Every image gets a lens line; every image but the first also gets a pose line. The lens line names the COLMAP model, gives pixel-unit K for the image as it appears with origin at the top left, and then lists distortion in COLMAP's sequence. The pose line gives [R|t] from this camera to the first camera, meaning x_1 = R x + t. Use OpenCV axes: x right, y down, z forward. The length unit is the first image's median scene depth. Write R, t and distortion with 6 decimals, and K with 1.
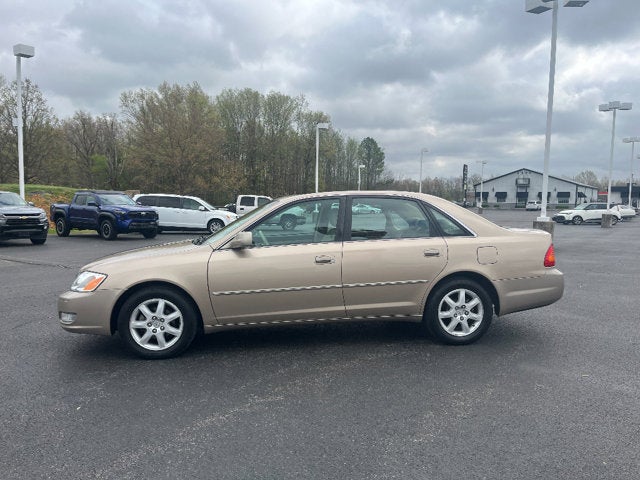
lens RADIAL K [[446.9, 0, 320.0], [0, 446.9, 240.0], [0, 0, 1]] dist [0.004760, 0.003015]
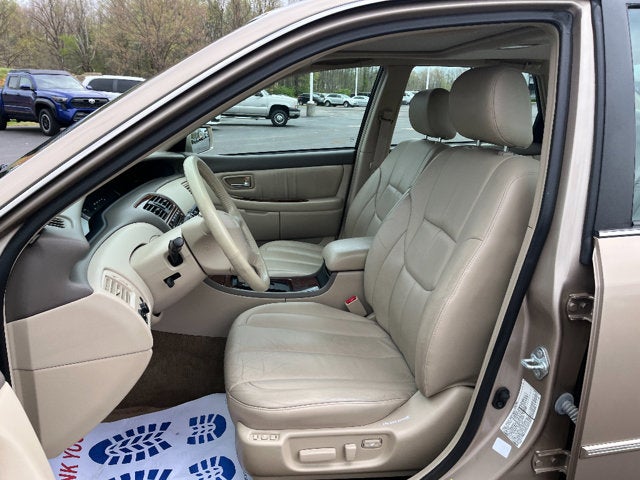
lens RADIAL K [[461.8, 0, 320.0], [0, 461.8, 240.0], [0, 0, 1]] dist [0.048522, -0.076975]
pose [[0.999822, 0.007783, 0.017192, -0.009972], [-0.011397, 0.975129, 0.221346, -0.006147], [-0.015042, -0.221502, 0.975044, 0.134310]]
